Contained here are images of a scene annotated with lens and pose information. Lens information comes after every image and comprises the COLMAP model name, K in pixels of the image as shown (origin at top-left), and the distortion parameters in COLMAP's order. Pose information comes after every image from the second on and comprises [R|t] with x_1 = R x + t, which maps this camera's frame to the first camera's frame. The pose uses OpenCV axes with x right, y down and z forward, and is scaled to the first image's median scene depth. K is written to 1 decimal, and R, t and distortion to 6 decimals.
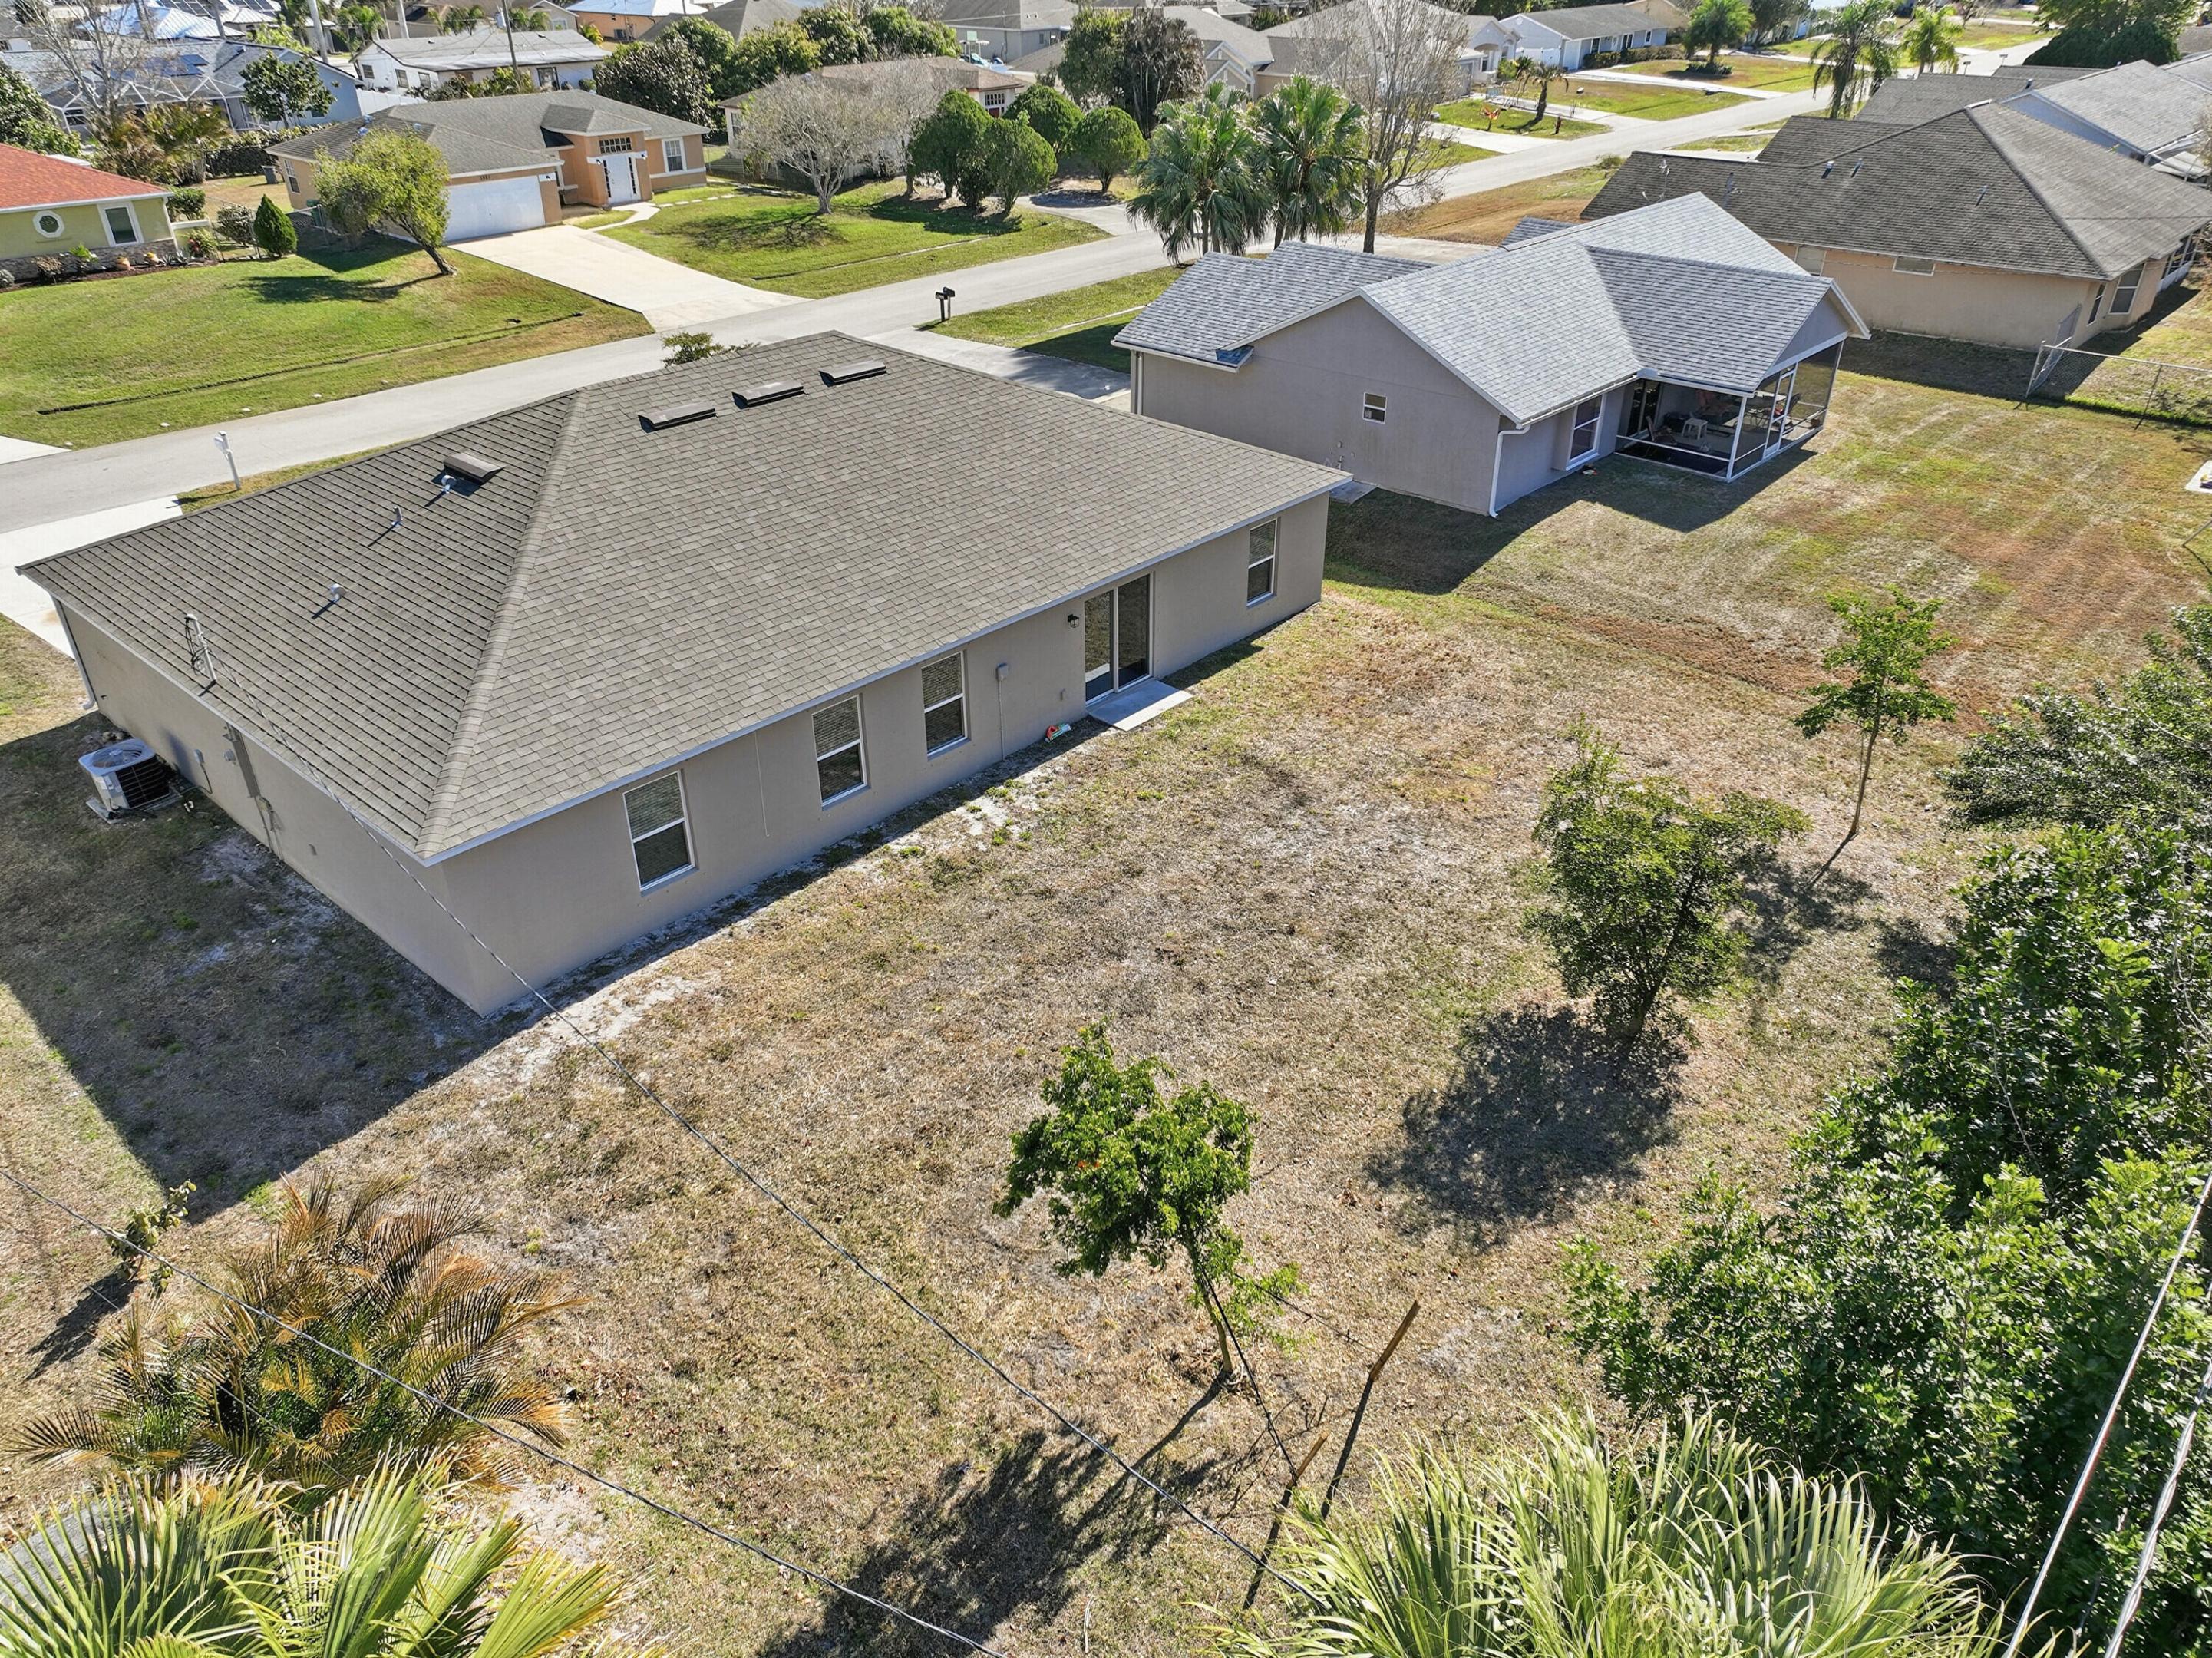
lens RADIAL K [[1553.9, 0, 1106.8], [0, 1553.9, 827.1], [0, 0, 1]] dist [-0.003014, 0.018573]
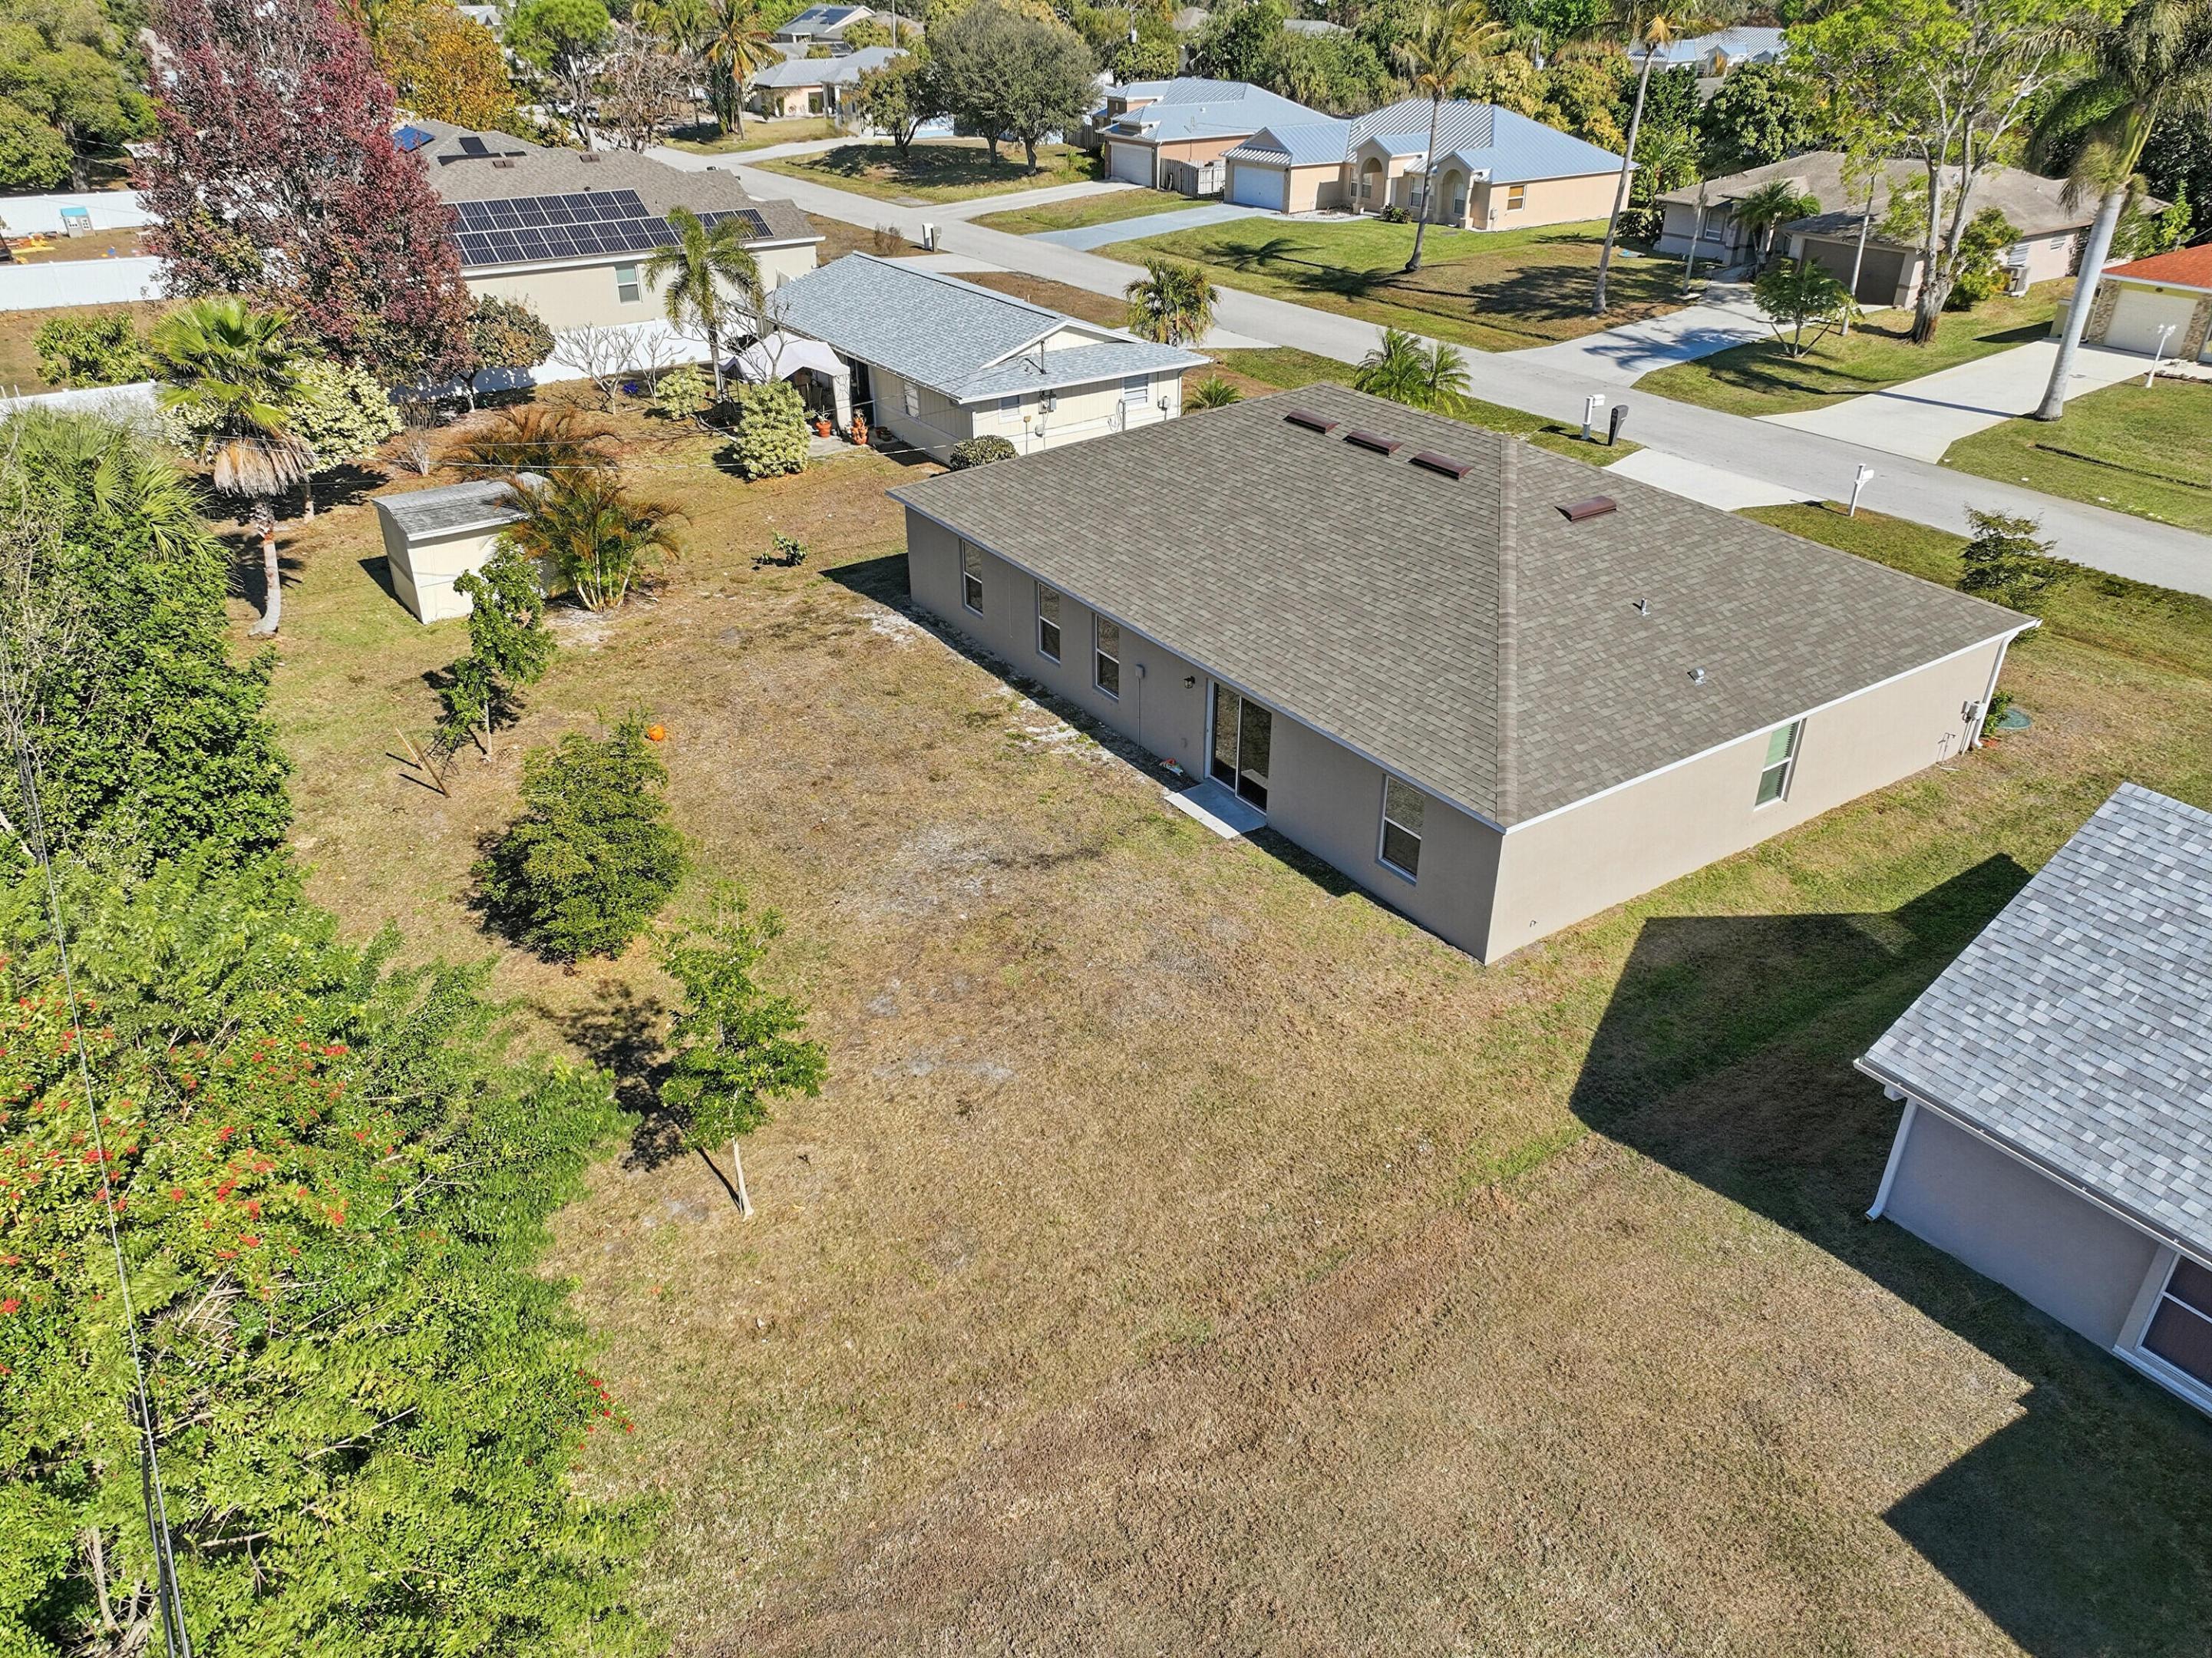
lens RADIAL K [[1553.9, 0, 1108.5], [0, 1553.9, 829.5], [0, 0, 1]] dist [-0.003014, 0.018573]
pose [[-0.237351, 0.481383, -0.843763, 0.949448], [-0.494886, 0.687500, 0.531443, -0.606505], [0.835914, 0.543705, 0.075051, 0.925049]]
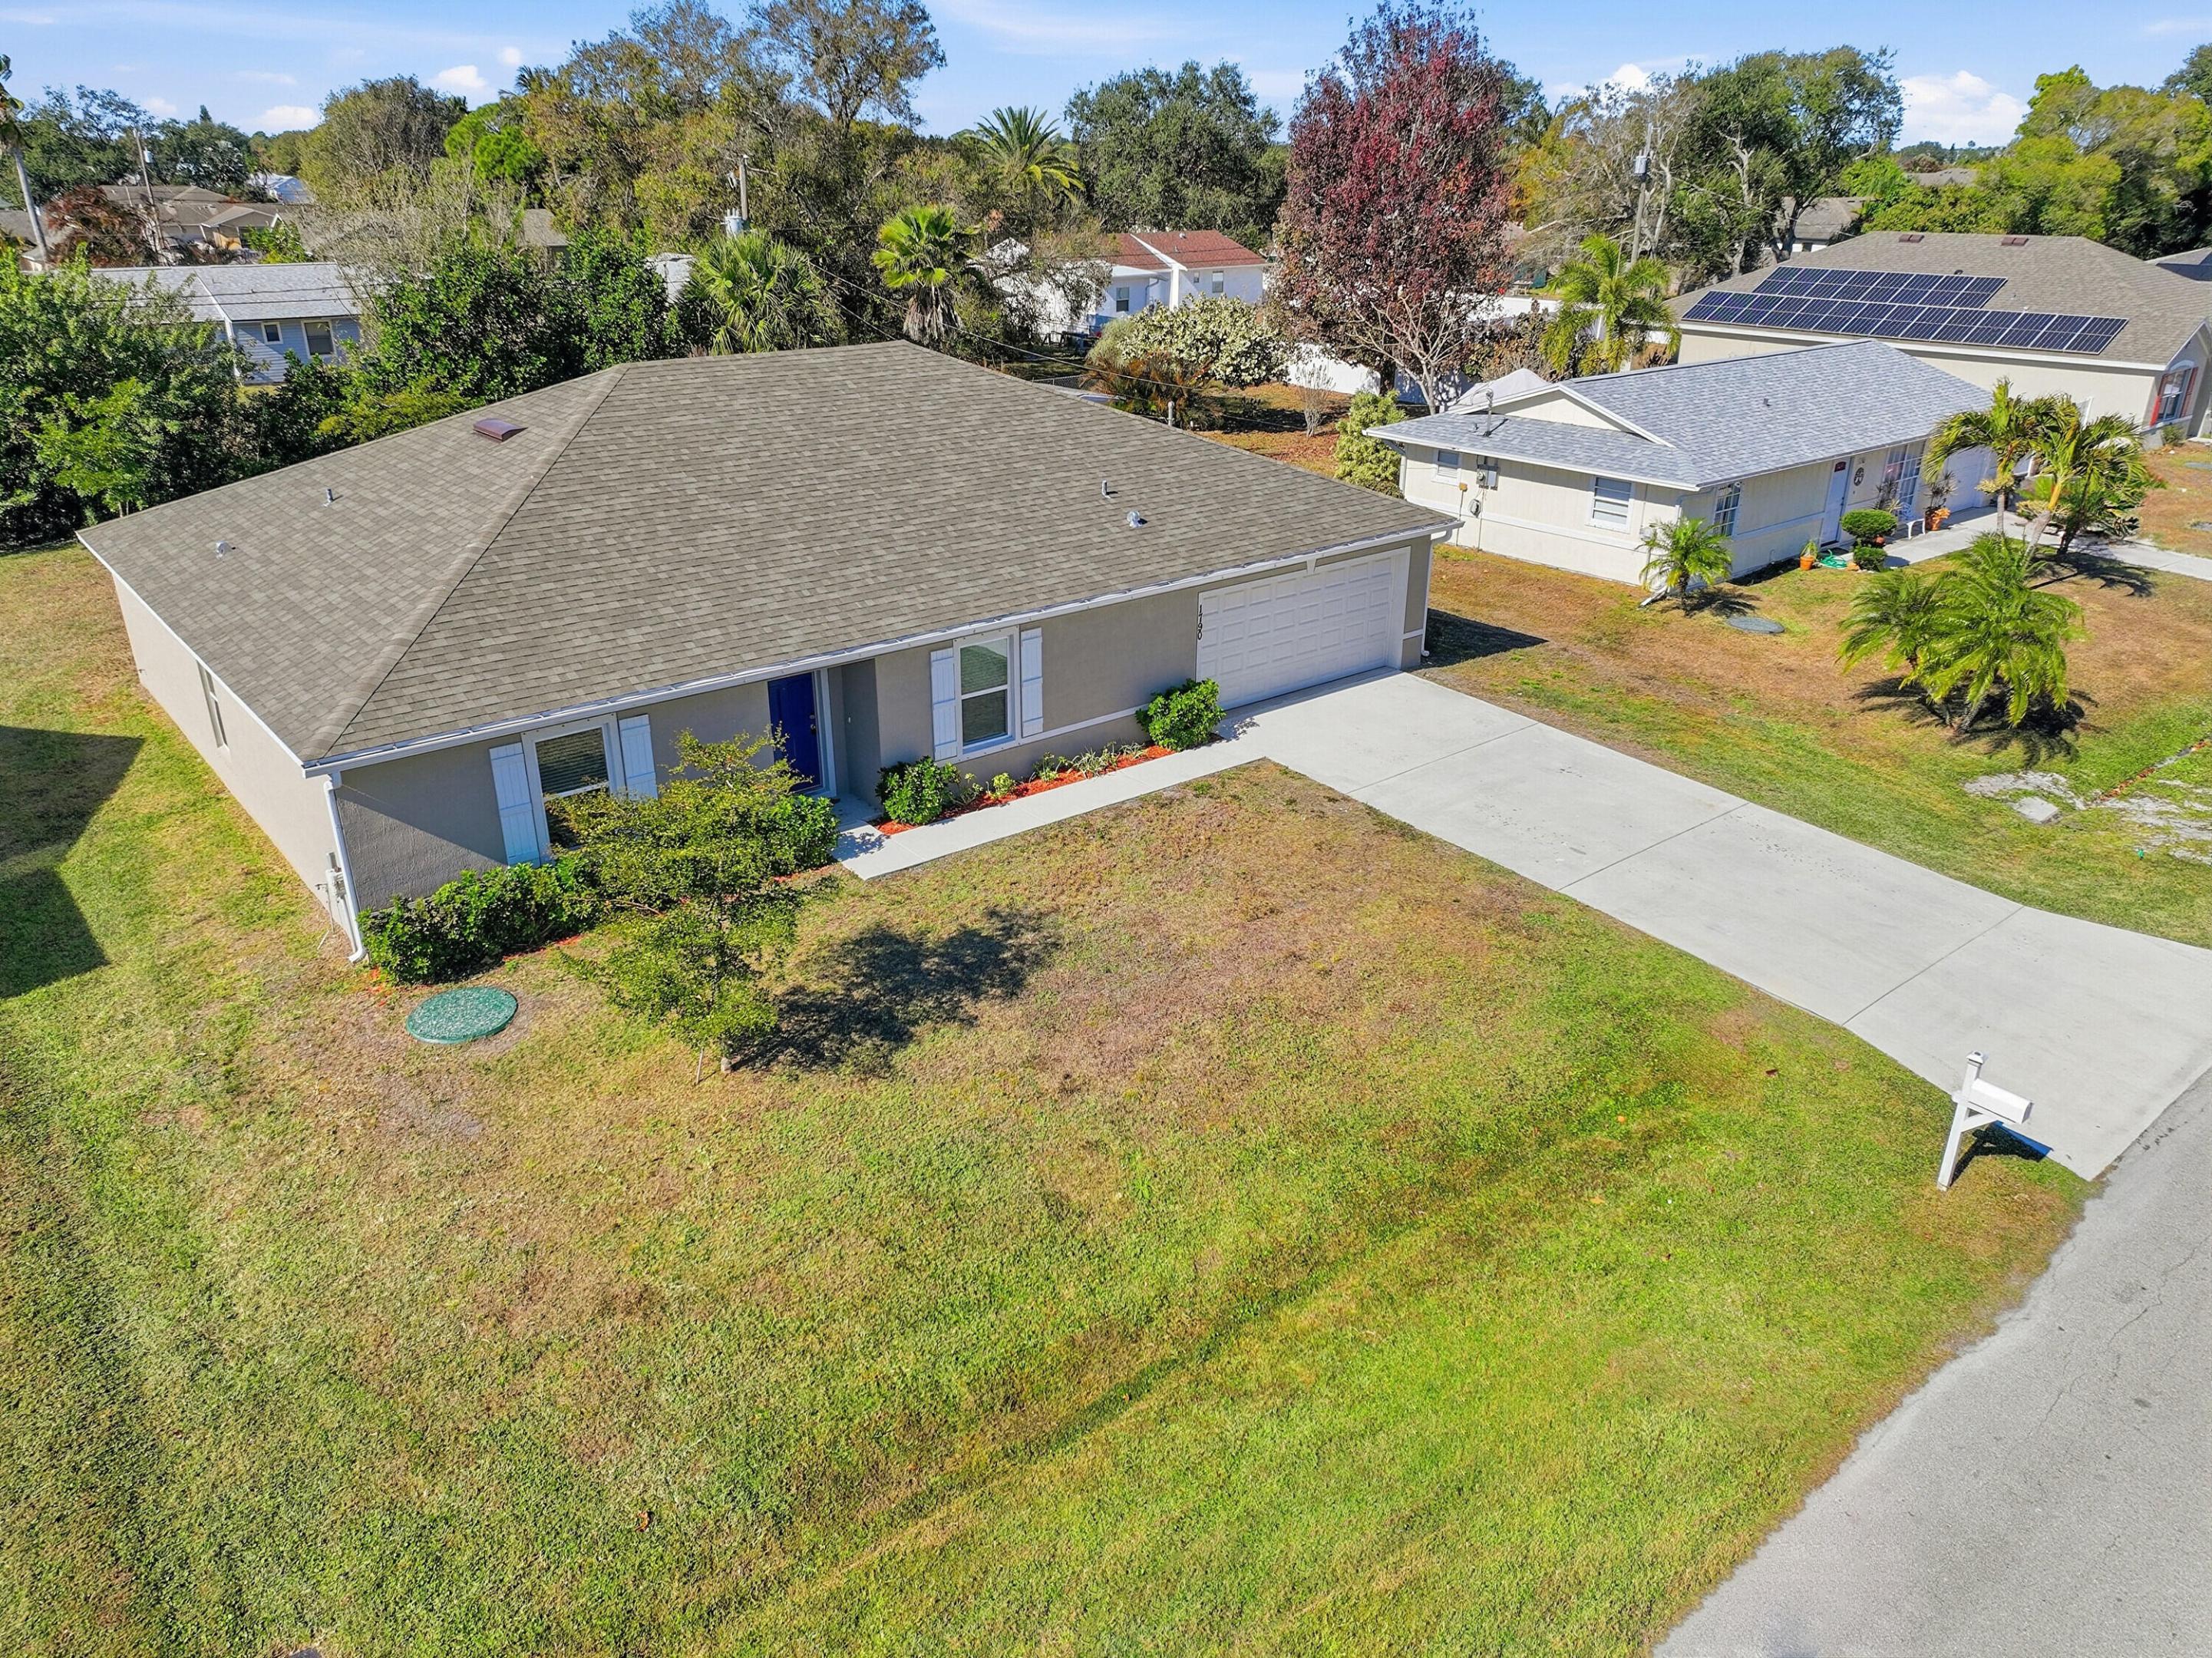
lens RADIAL K [[1553.9, 0, 1103.6], [0, 1553.9, 818.3], [0, 0, 1]] dist [-0.003014, 0.018573]
pose [[-0.989062, -0.058211, 0.135530, -0.621313], [0.075244, 0.591179, 0.803023, -0.918940], [-0.126867, 0.804437, -0.580332, 1.822247]]
